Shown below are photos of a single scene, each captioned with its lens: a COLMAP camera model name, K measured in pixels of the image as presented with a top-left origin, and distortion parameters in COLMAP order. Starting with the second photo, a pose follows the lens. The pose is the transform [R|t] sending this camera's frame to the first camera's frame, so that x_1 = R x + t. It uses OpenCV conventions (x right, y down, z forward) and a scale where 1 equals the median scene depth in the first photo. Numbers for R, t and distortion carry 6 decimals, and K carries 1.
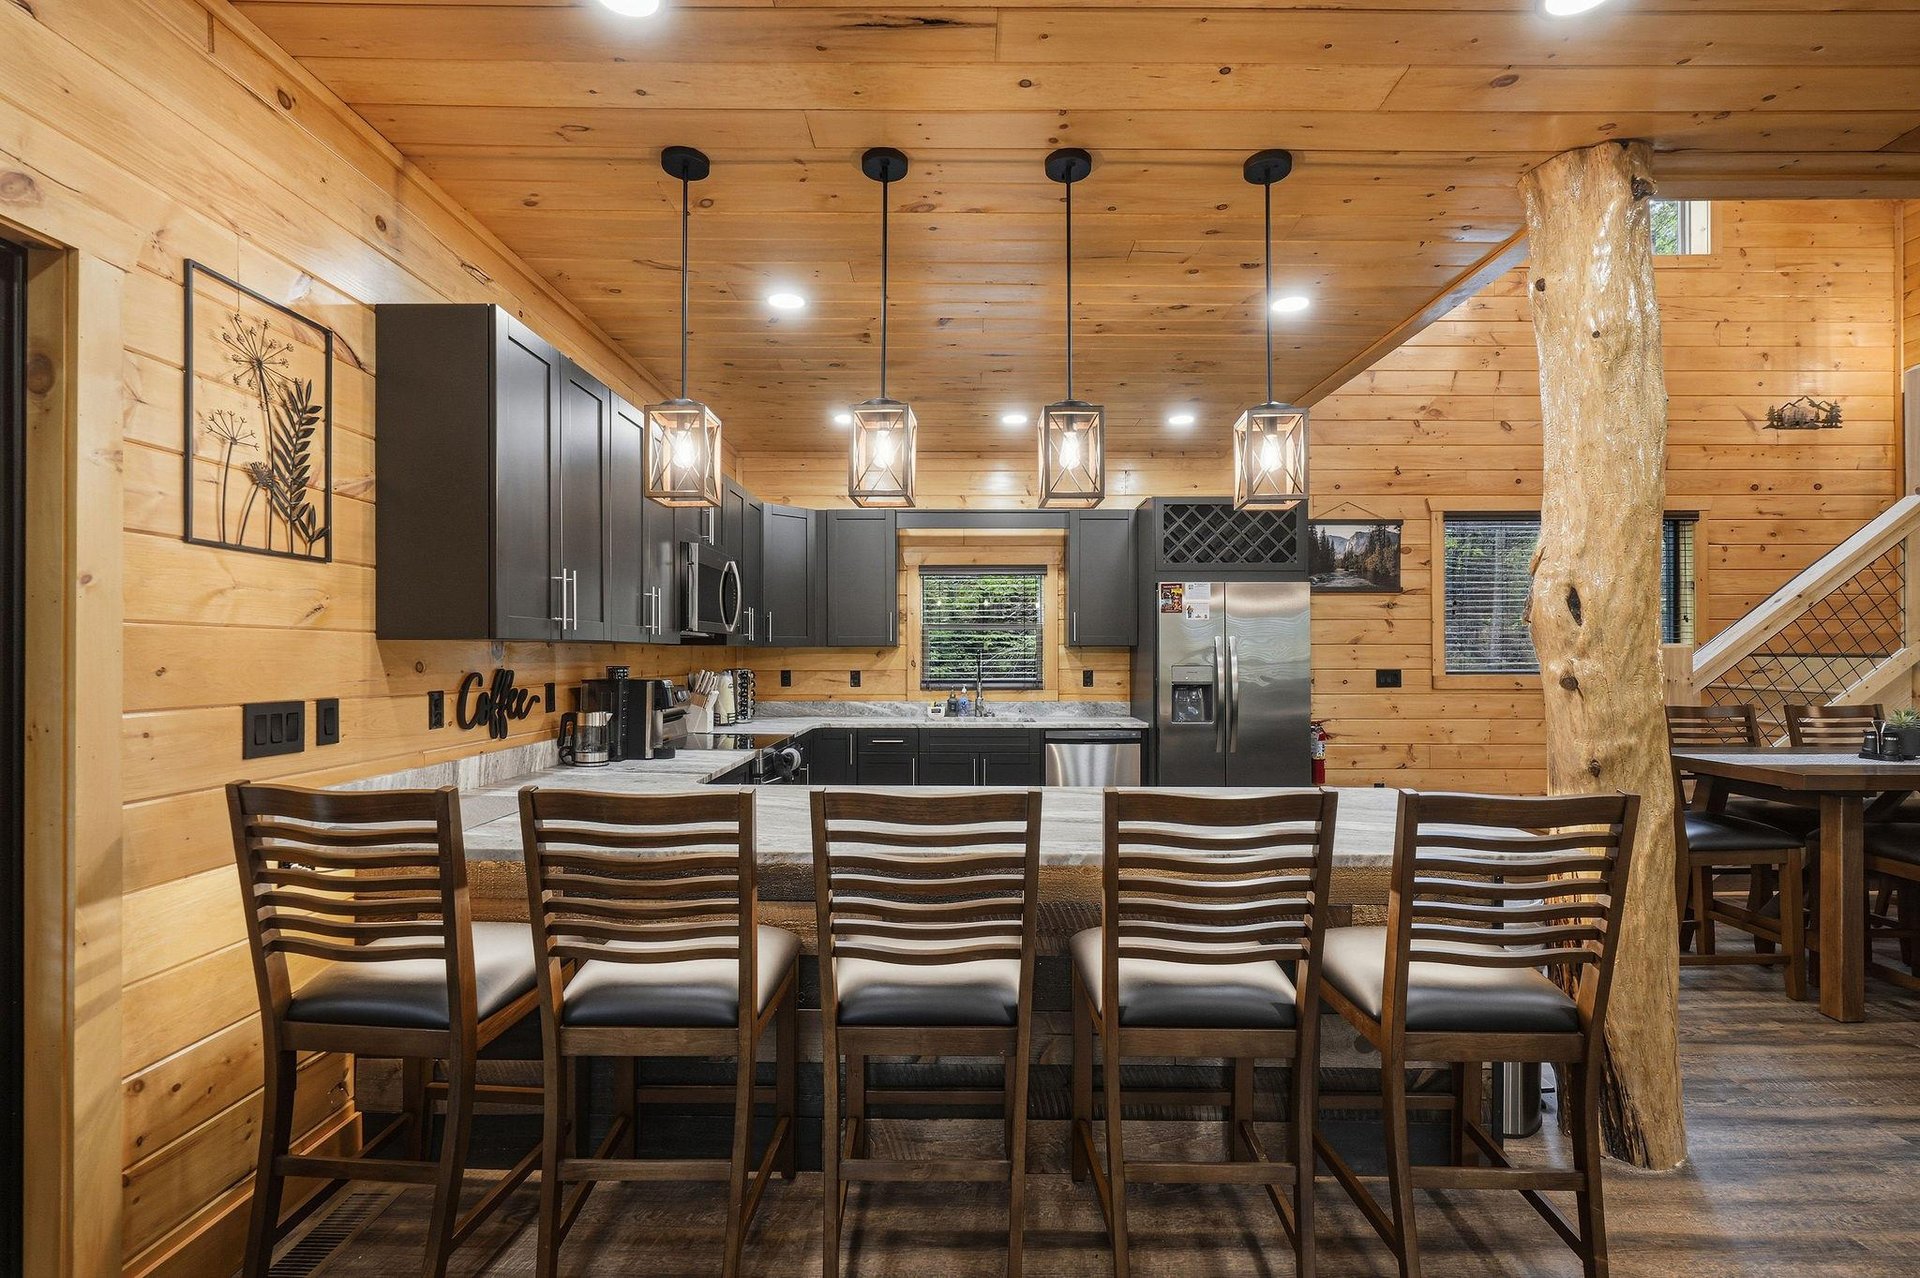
lens RADIAL K [[873.4, 0, 958.8], [0, 873.4, 649.2], [0, 0, 1]] dist [-0.000196, 0.000040]
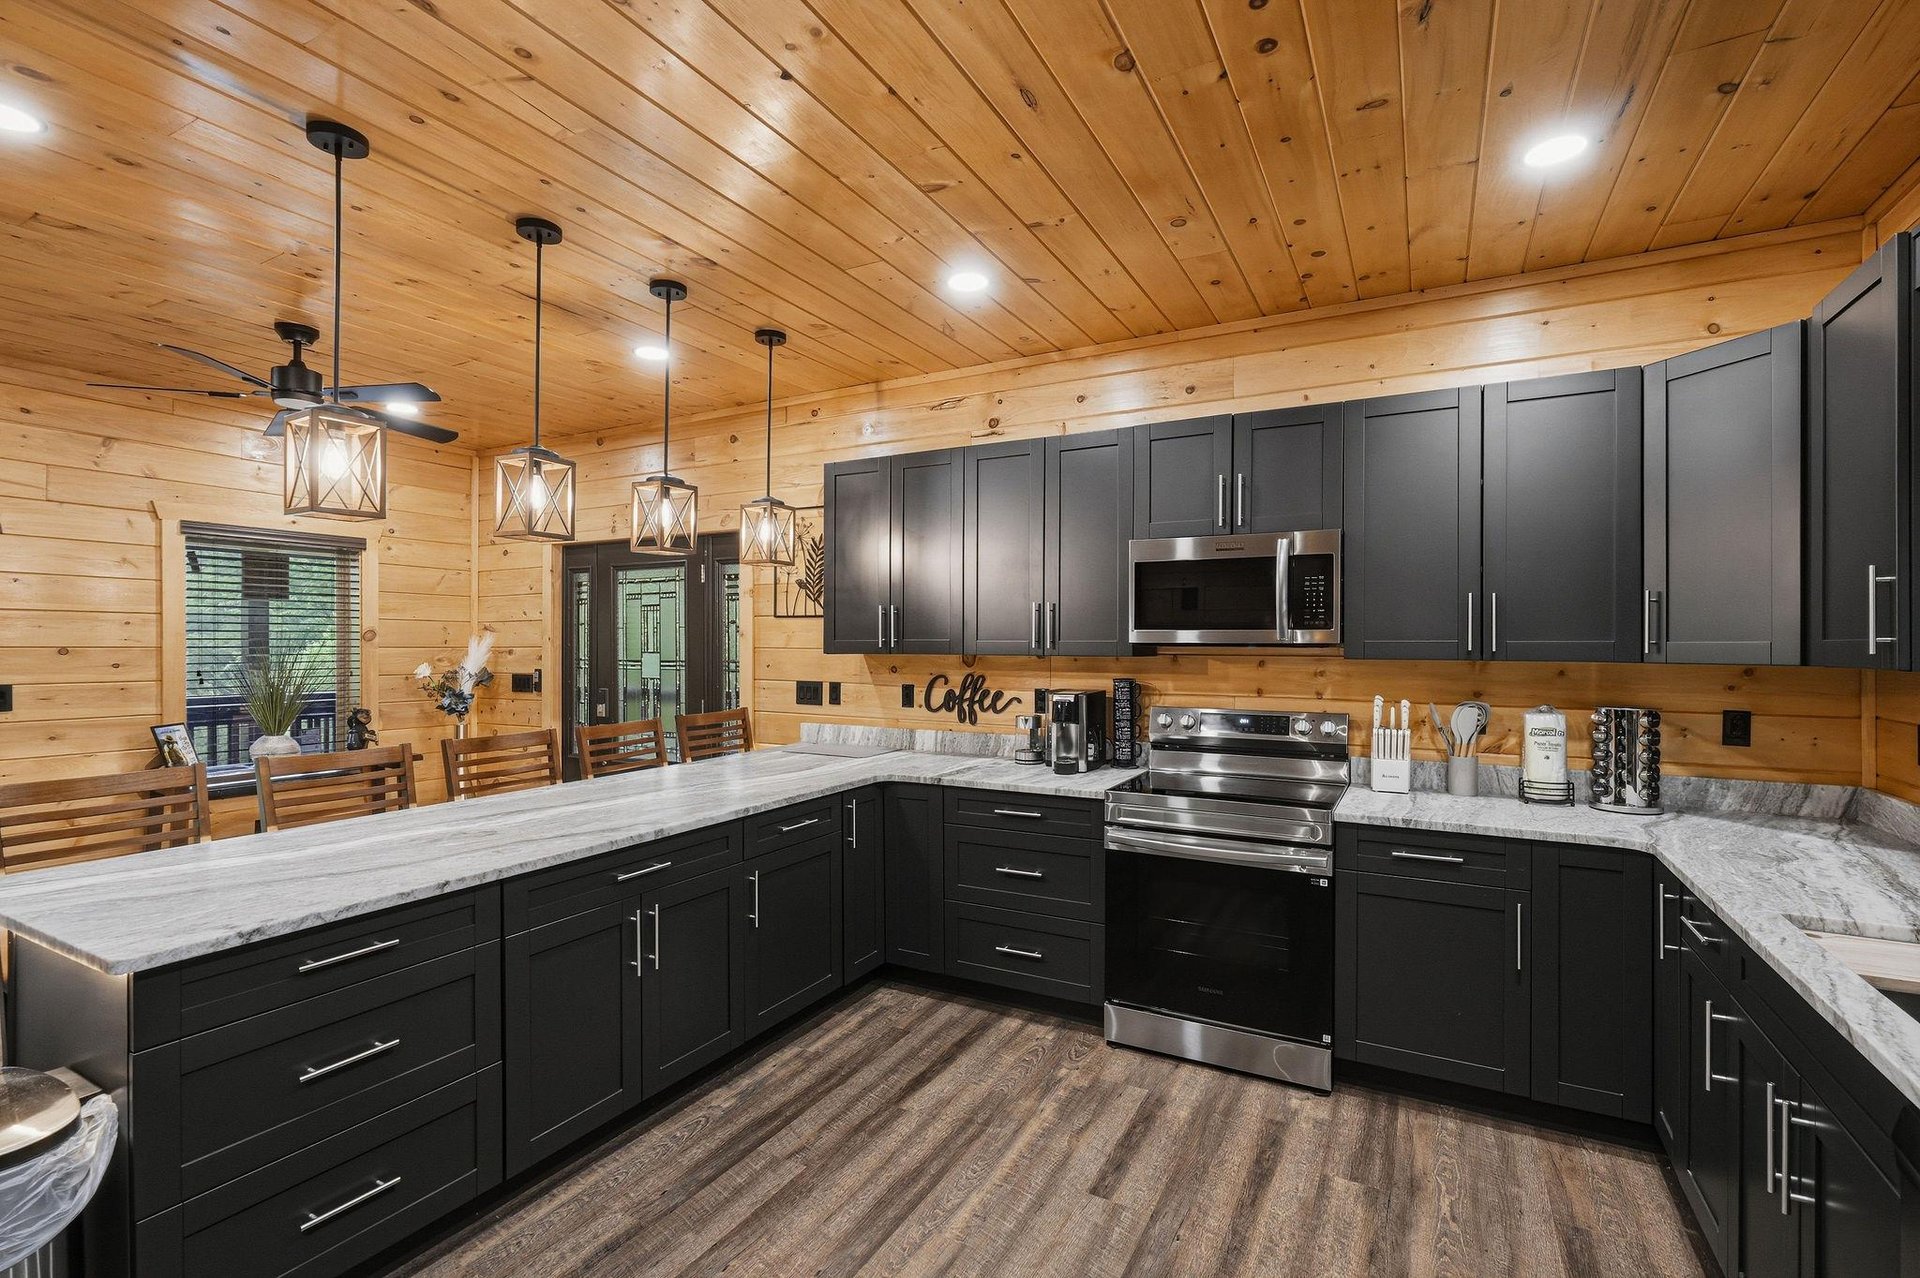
lens RADIAL K [[873.4, 0, 958.8], [0, 873.4, 649.2], [0, 0, 1]] dist [-0.000196, 0.000040]
pose [[-0.483629, -0.004496, -0.875261, 0.840533], [-0.001842, 0.999990, -0.004119, -0.012162], [0.875271, -0.000380, -0.483633, 2.006951]]
